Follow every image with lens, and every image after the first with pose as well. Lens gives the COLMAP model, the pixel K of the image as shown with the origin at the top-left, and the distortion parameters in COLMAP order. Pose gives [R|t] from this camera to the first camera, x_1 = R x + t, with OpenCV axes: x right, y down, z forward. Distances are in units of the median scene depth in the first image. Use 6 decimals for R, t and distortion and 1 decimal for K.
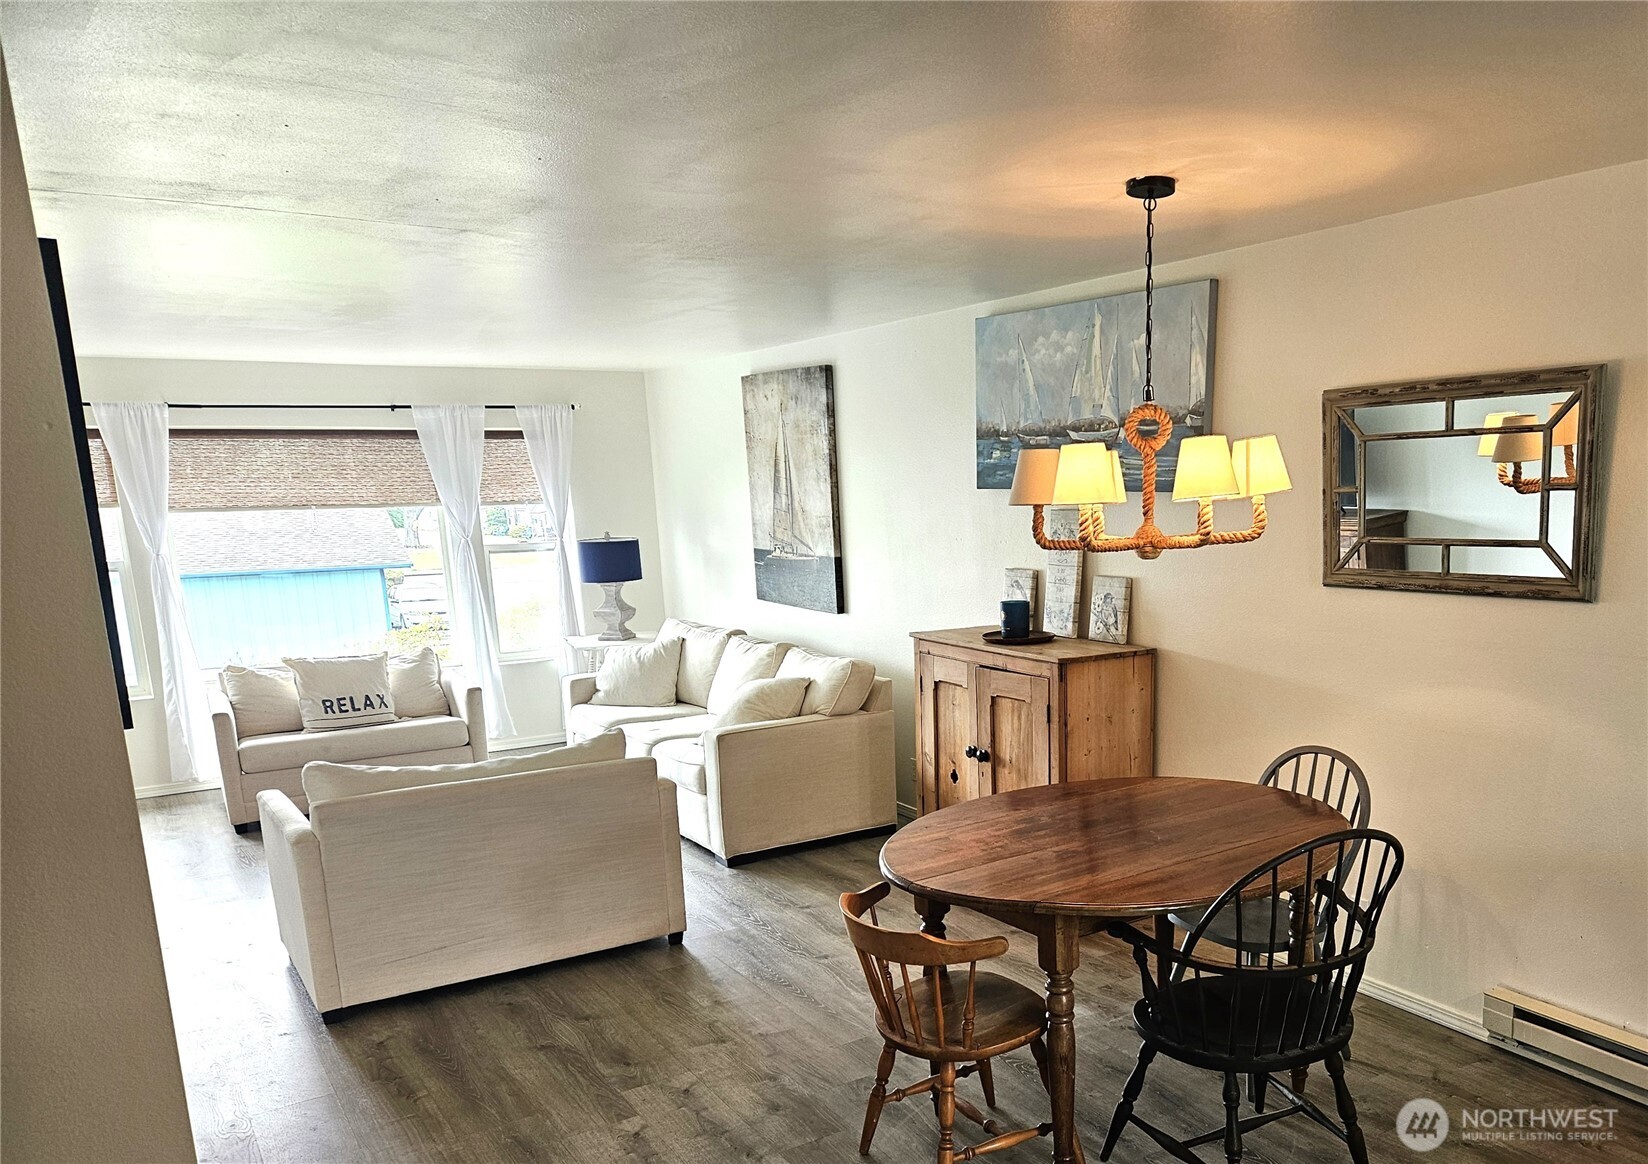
lens RADIAL K [[1315.7, 0, 999.6], [0, 1315.7, 763.4], [0, 0, 1]] dist [0.082467, -0.080935]
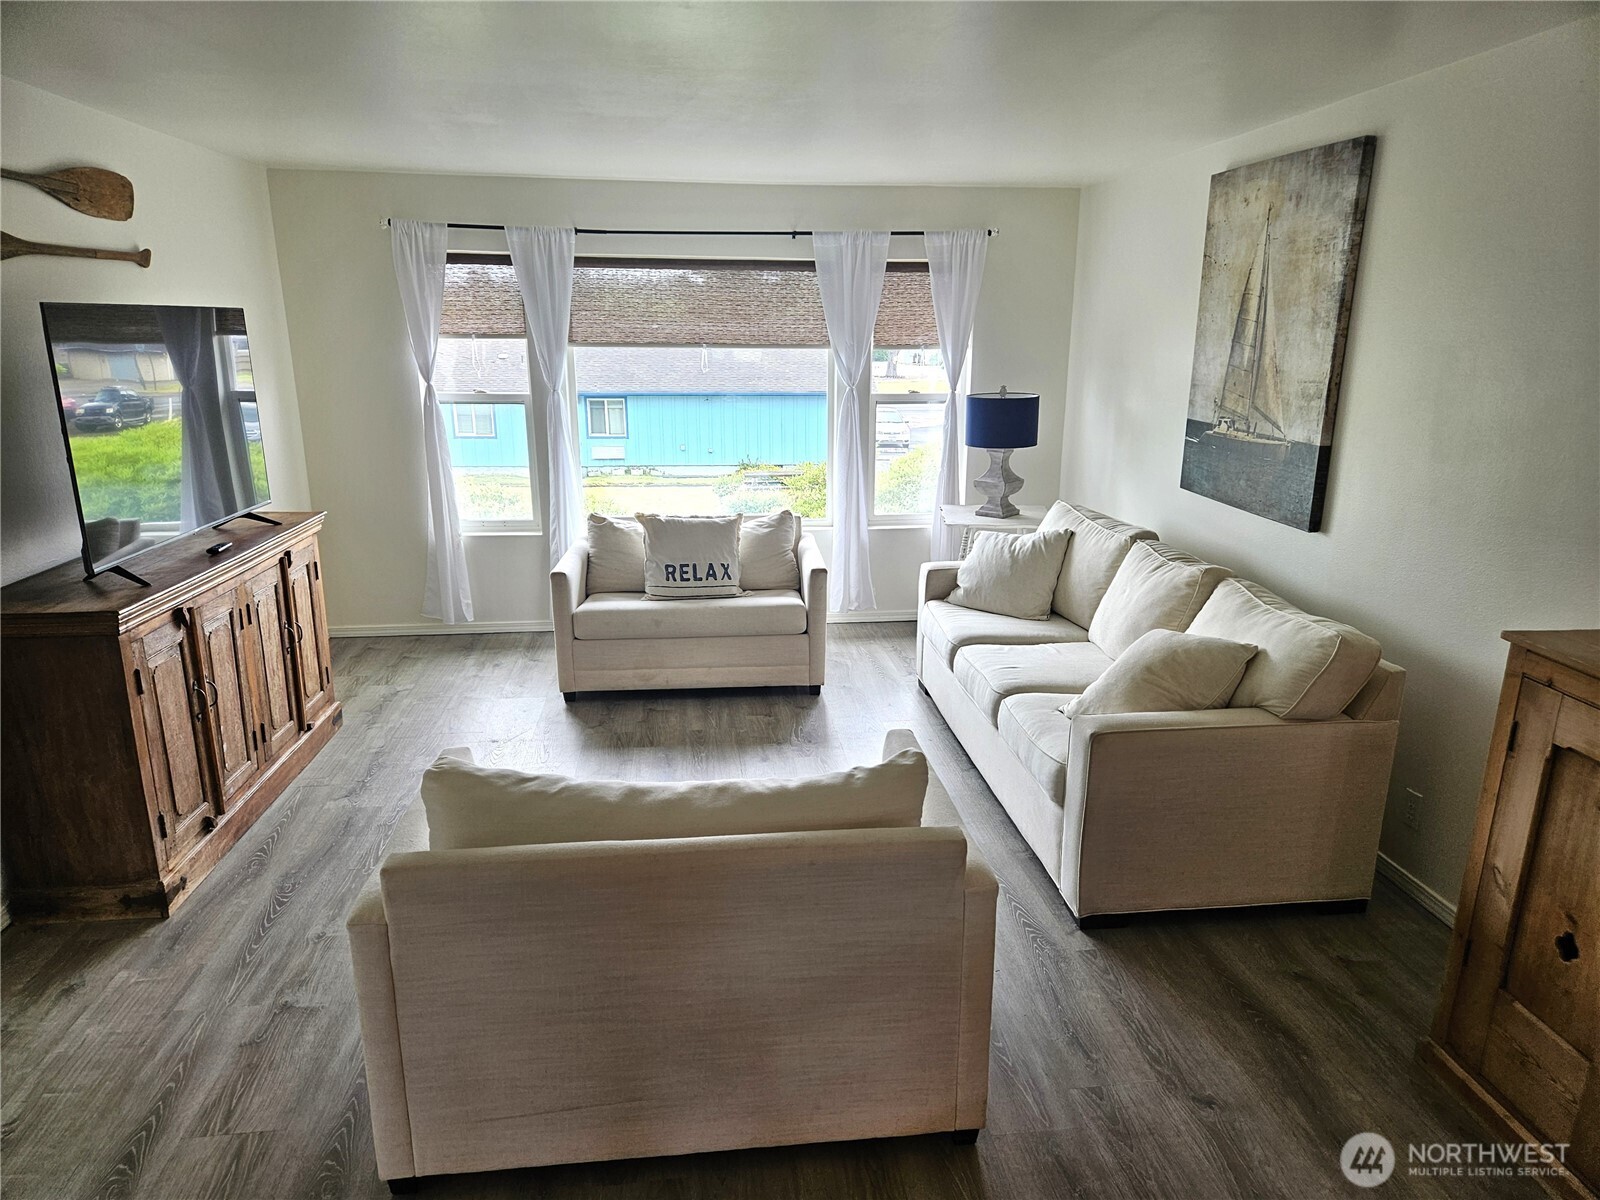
lens RADIAL K [[1083.8, 0, 807.6], [0, 1083.8, 631.4], [0, 0, 1]] dist [0.082152, -0.071516]
pose [[0.881389, 0.153134, -0.446881, -0.088563], [-0.125115, 0.987890, 0.091757, -0.081743], [0.455520, -0.024962, 0.889875, 0.390031]]
